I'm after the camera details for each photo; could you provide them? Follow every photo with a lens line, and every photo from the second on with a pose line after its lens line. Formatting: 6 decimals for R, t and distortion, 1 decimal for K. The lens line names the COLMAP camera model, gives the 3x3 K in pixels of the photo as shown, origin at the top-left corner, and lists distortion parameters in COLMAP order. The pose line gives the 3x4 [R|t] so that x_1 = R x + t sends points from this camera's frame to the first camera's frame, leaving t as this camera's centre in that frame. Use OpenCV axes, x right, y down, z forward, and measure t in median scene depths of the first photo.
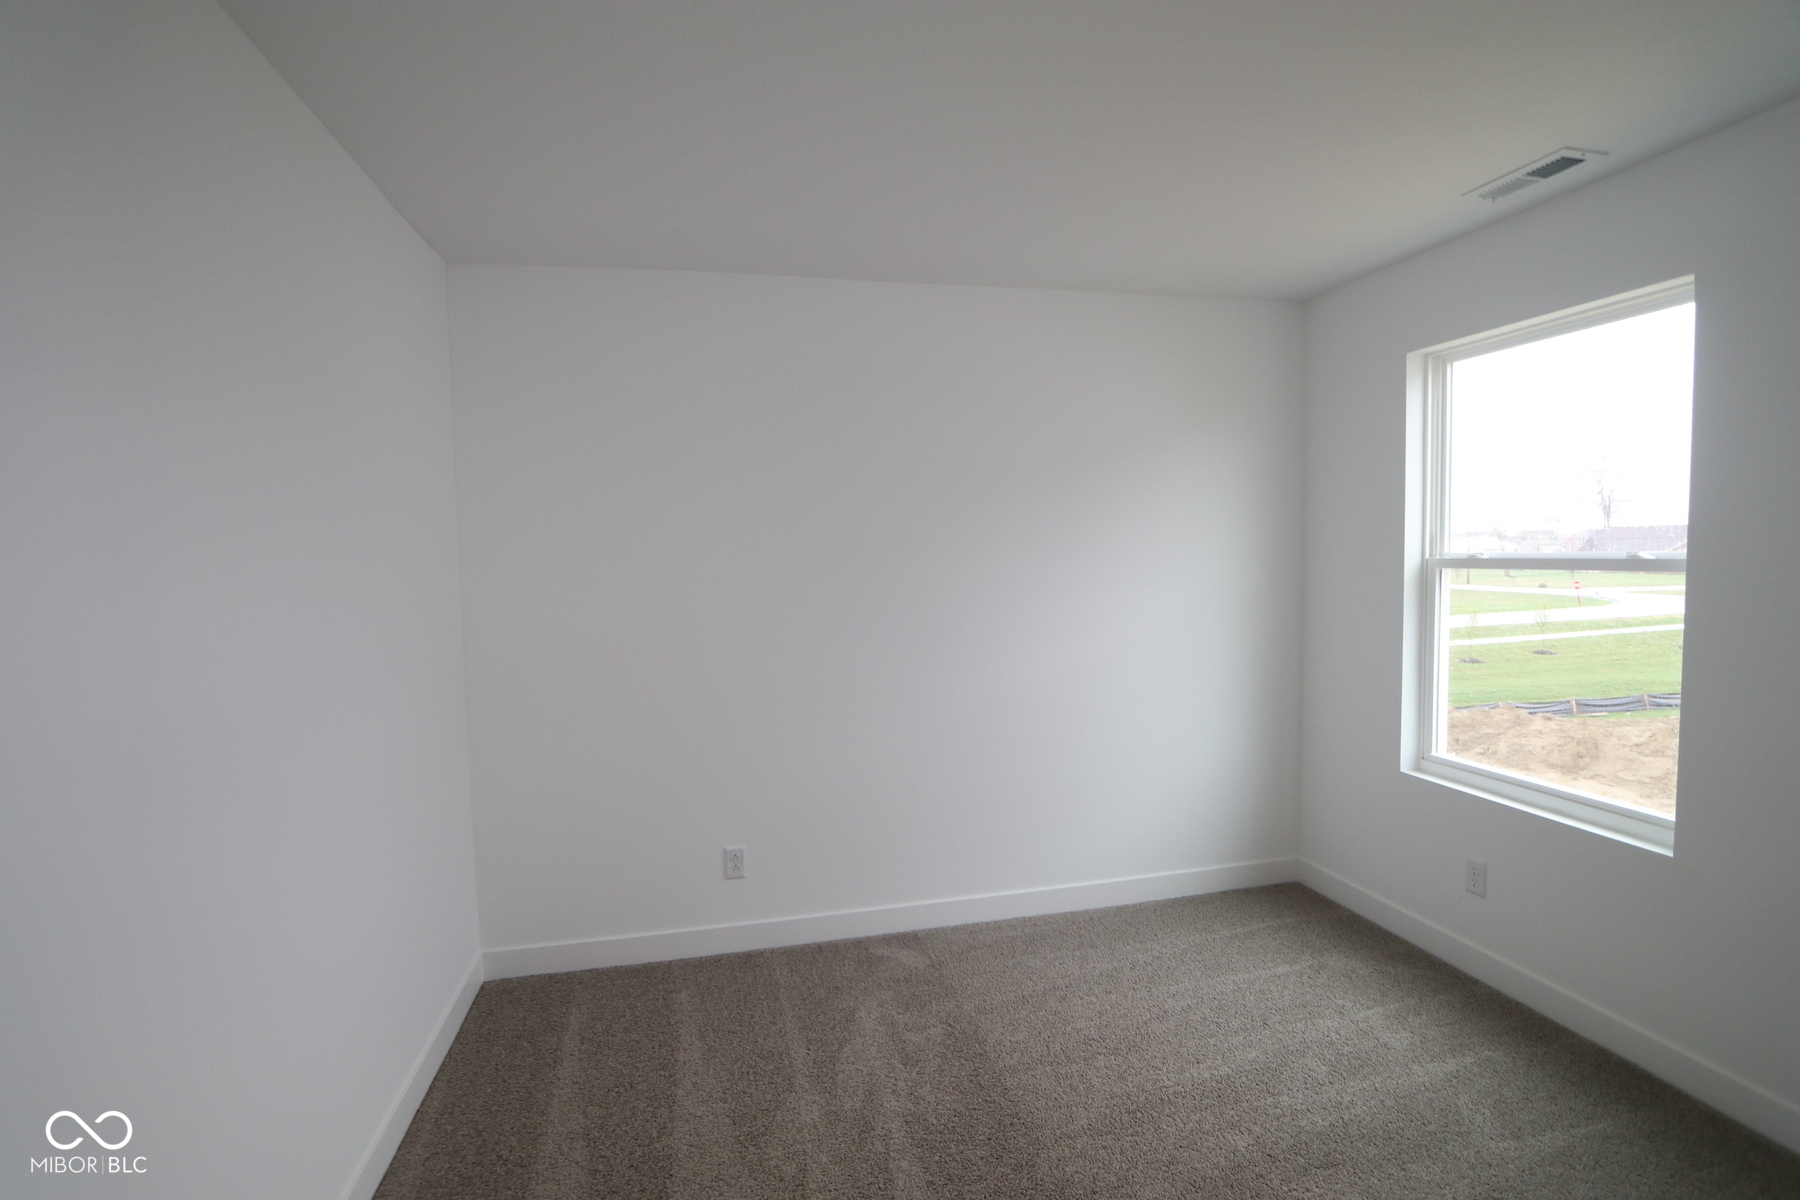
lens RADIAL K [[834.2, 0, 900.0], [0, 834.2, 600.0], [0, 0, 1]] dist [-0.003412, -0.000179]
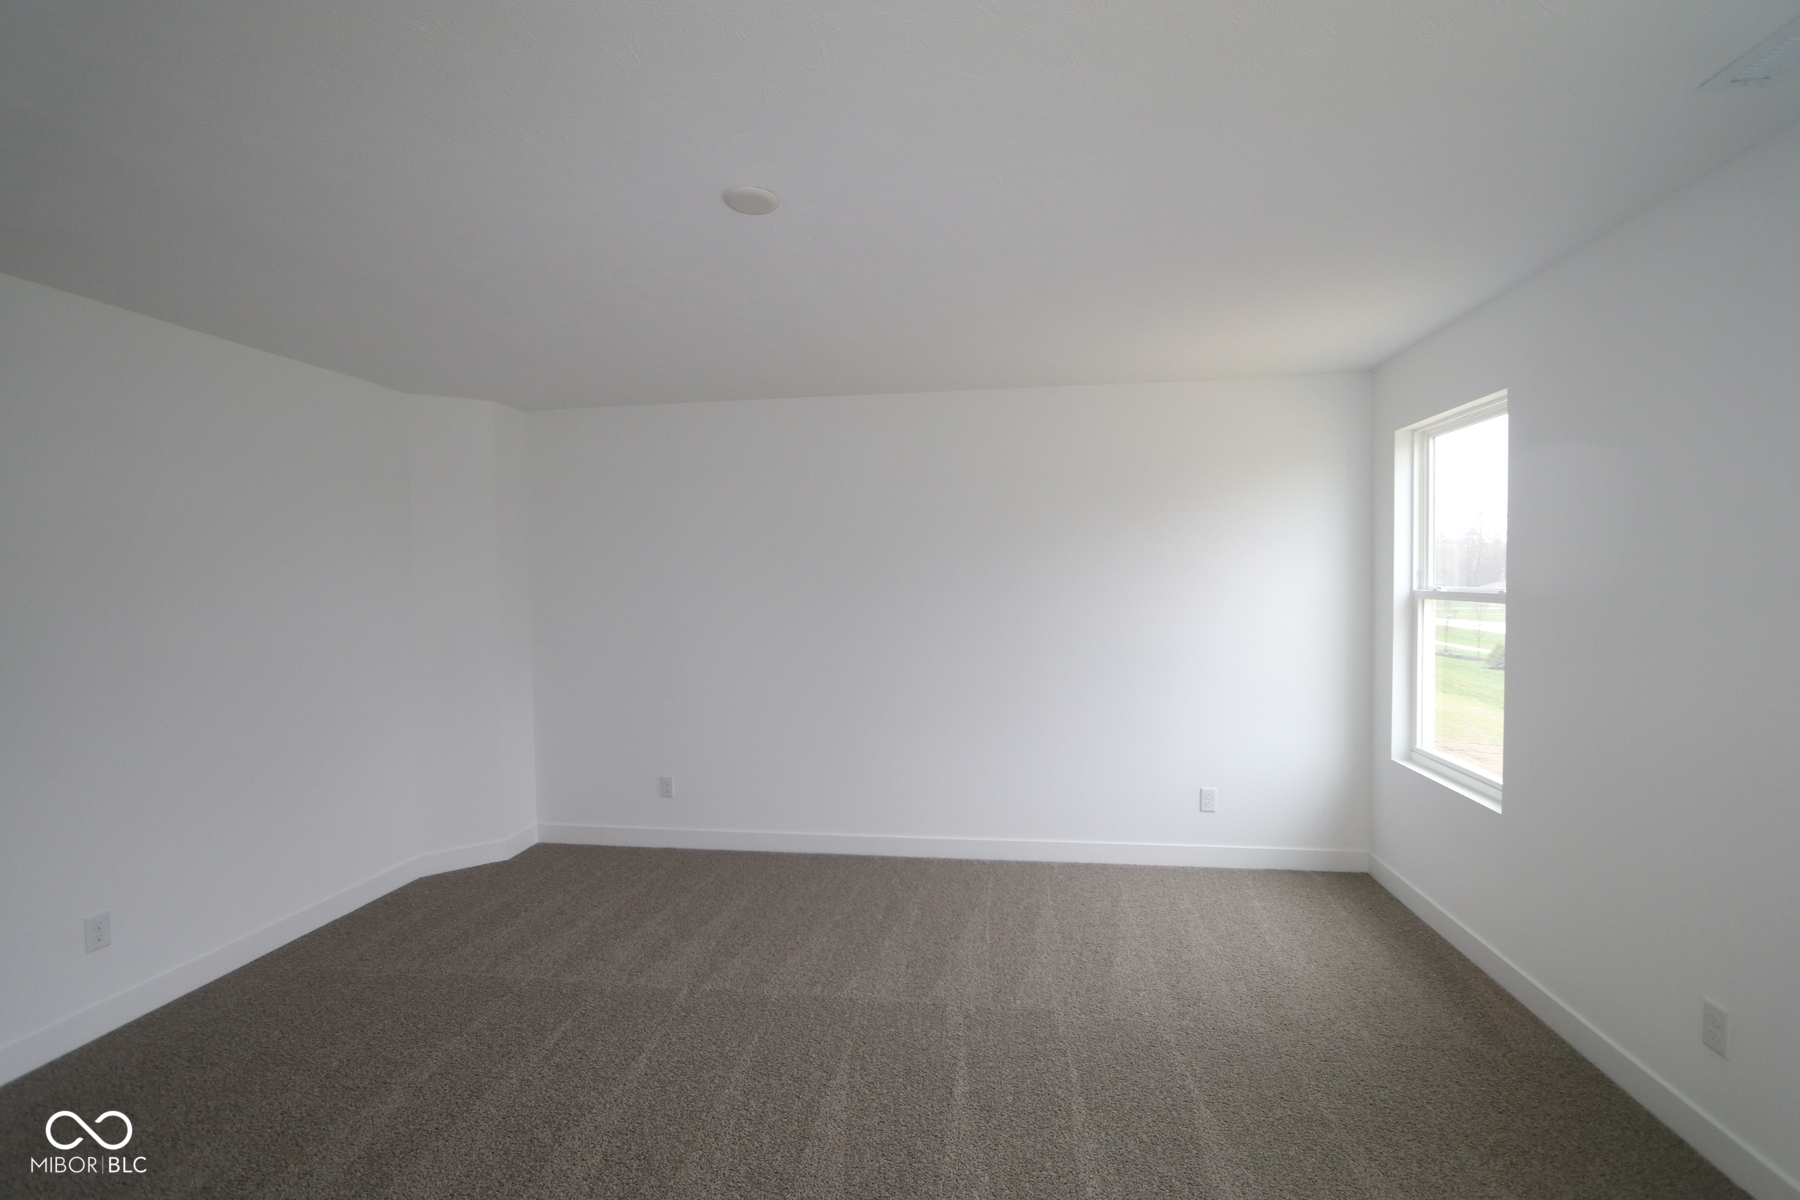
lens RADIAL K [[834.2, 0, 900.0], [0, 834.2, 600.0], [0, 0, 1]] dist [-0.003412, -0.000179]
pose [[0.956313, 0.032877, -0.290489, 0.266087], [-0.040288, 0.998997, -0.019567, 0.020937], [0.289554, 0.030415, 0.956678, -0.446371]]
